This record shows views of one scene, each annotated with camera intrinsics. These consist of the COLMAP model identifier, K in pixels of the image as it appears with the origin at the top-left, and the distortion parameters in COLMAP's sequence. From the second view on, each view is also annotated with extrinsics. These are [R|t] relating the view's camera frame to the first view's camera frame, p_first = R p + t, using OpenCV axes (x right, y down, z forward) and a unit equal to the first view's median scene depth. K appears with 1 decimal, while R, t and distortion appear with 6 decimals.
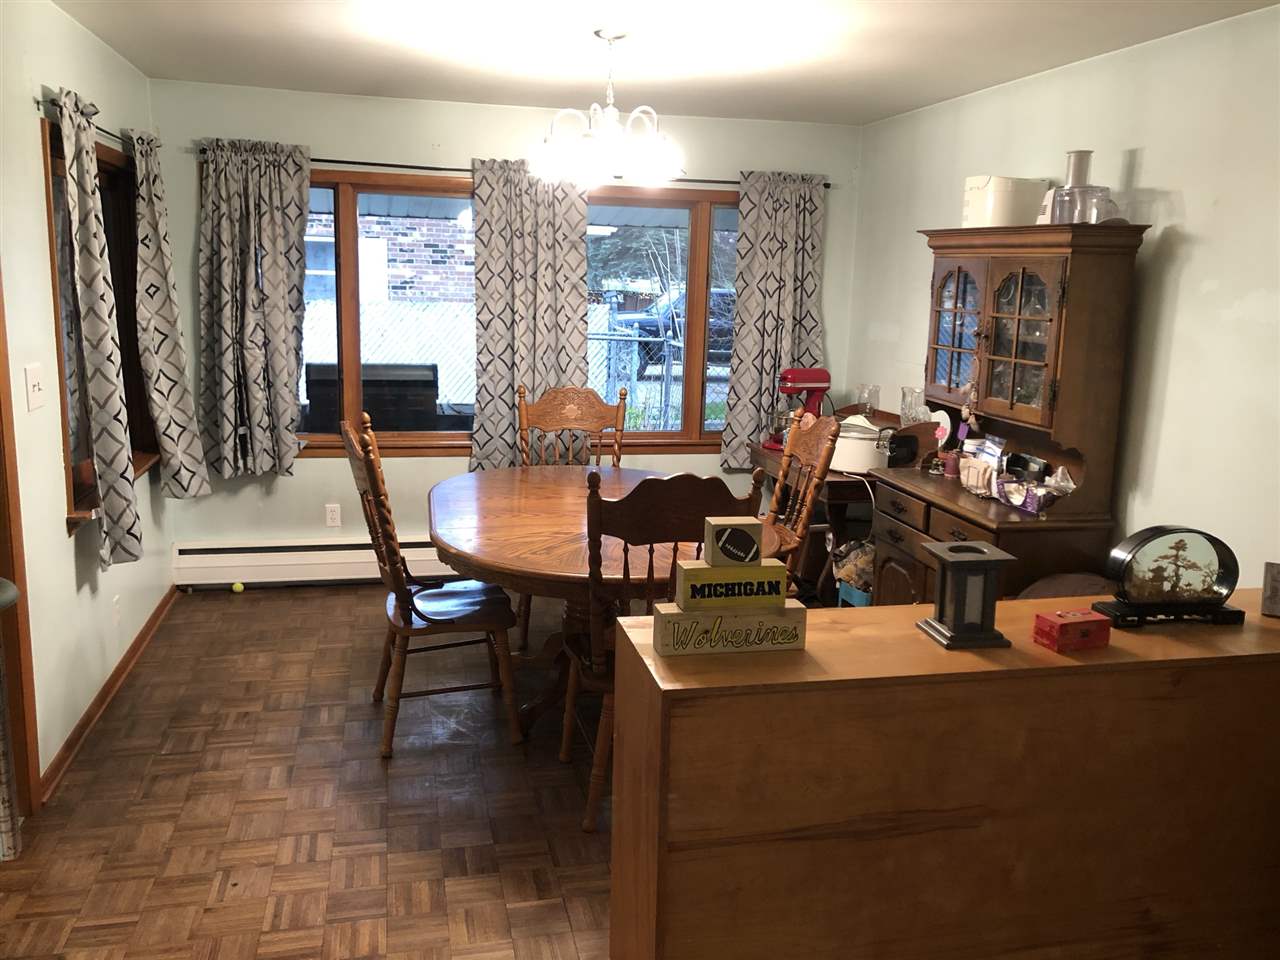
lens RADIAL K [[1050.9, 0, 641.0], [0, 1050.9, 478.1], [0, 0, 1]] dist [-0.004492, 0.000163]
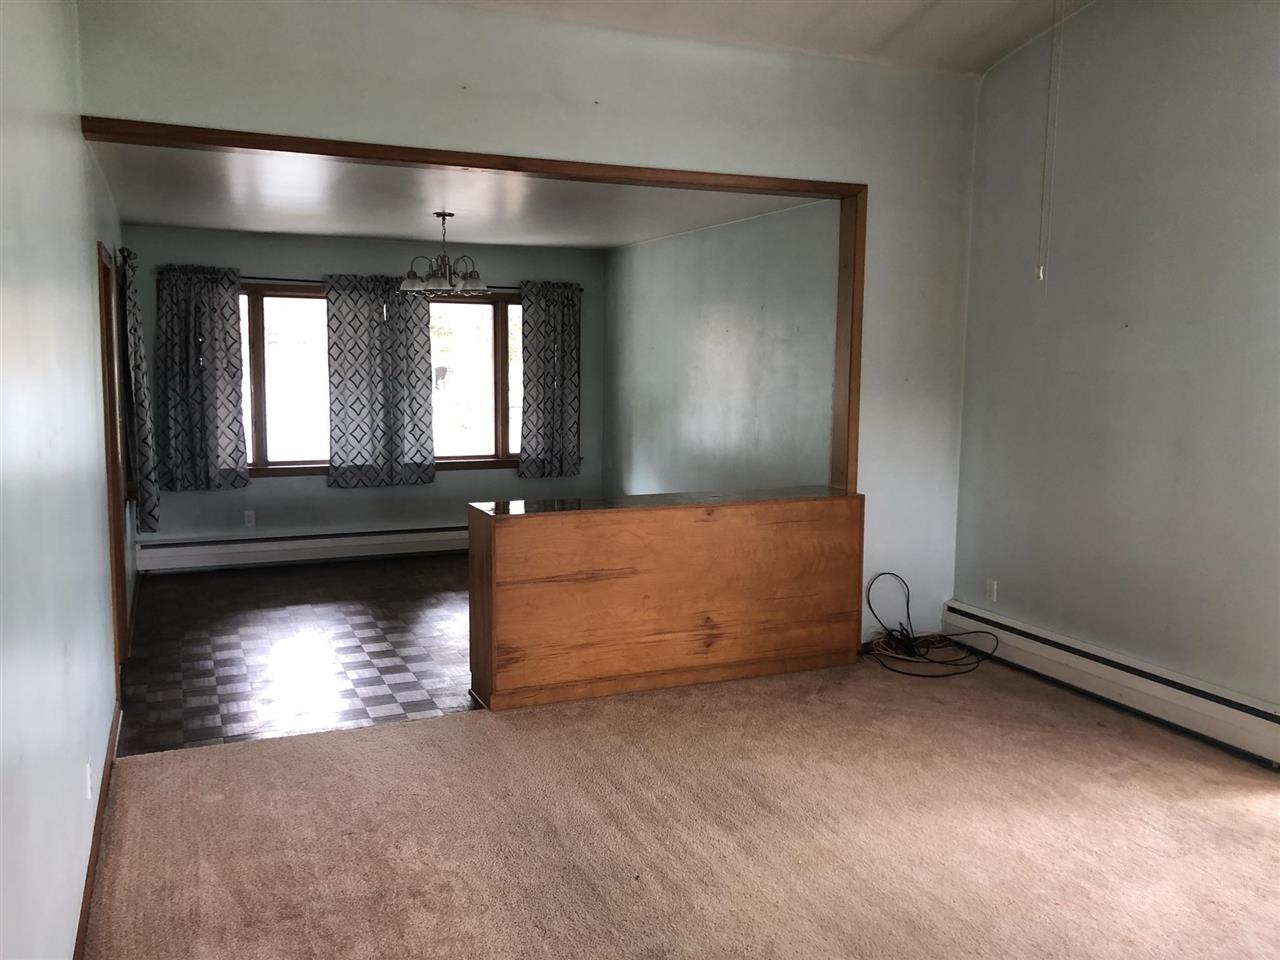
lens RADIAL K [[1050.9, 0, 640.0], [0, 1050.9, 478.8], [0, 0, 1]] dist [-0.004492, 0.000163]
pose [[0.982484, -0.038958, 0.182227, -0.031230], [0.051014, 0.996775, -0.061946, 0.105573], [-0.179226, 0.070157, 0.981303, -0.552547]]
